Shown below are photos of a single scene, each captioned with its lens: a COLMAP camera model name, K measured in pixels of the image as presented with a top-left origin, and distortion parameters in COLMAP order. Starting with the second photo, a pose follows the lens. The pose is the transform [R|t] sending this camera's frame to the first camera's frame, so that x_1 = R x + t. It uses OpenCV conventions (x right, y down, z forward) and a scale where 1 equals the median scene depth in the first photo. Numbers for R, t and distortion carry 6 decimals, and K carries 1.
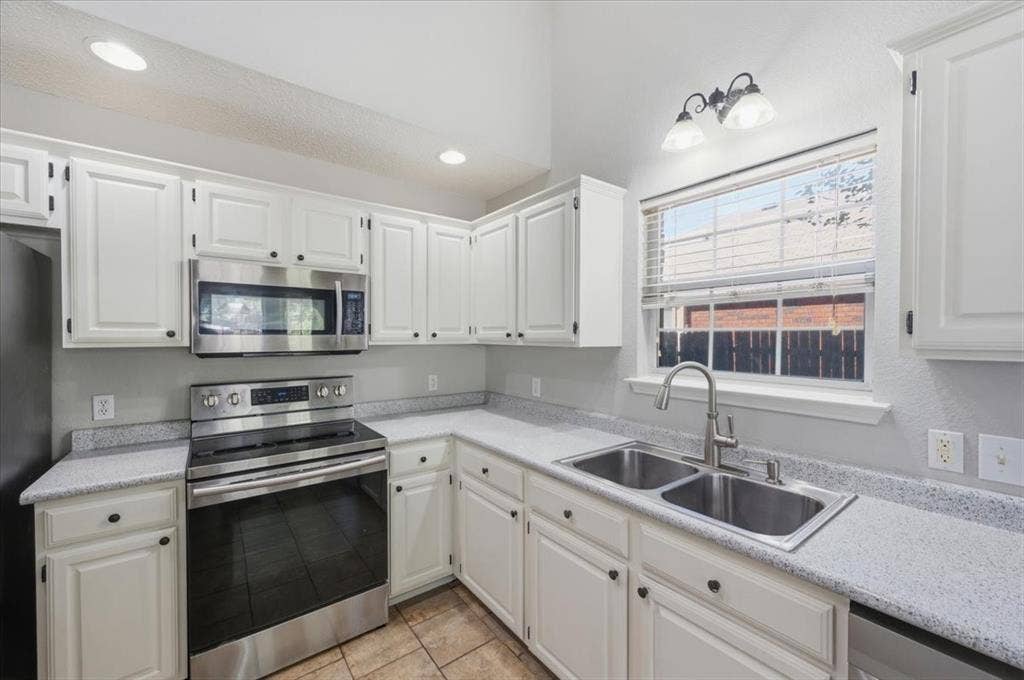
lens RADIAL K [[401.4, 0, 509.4], [0, 401.4, 342.3], [0, 0, 1]] dist [-0.001185, -0.000616]
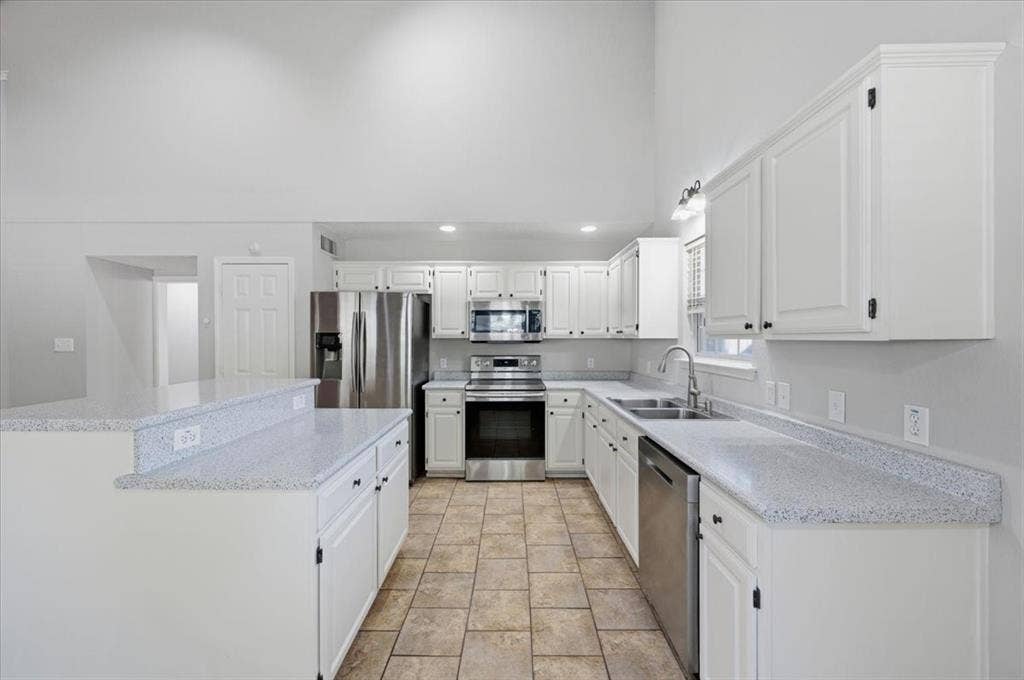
lens RADIAL K [[401.4, 0, 509.4], [0, 401.4, 342.3], [0, 0, 1]] dist [-0.001185, -0.000616]
pose [[0.795366, 0.004329, -0.606114, 0.738013], [-0.006871, 0.999975, -0.001875, 0.034368], [0.606091, 0.005656, 0.795375, -0.657349]]
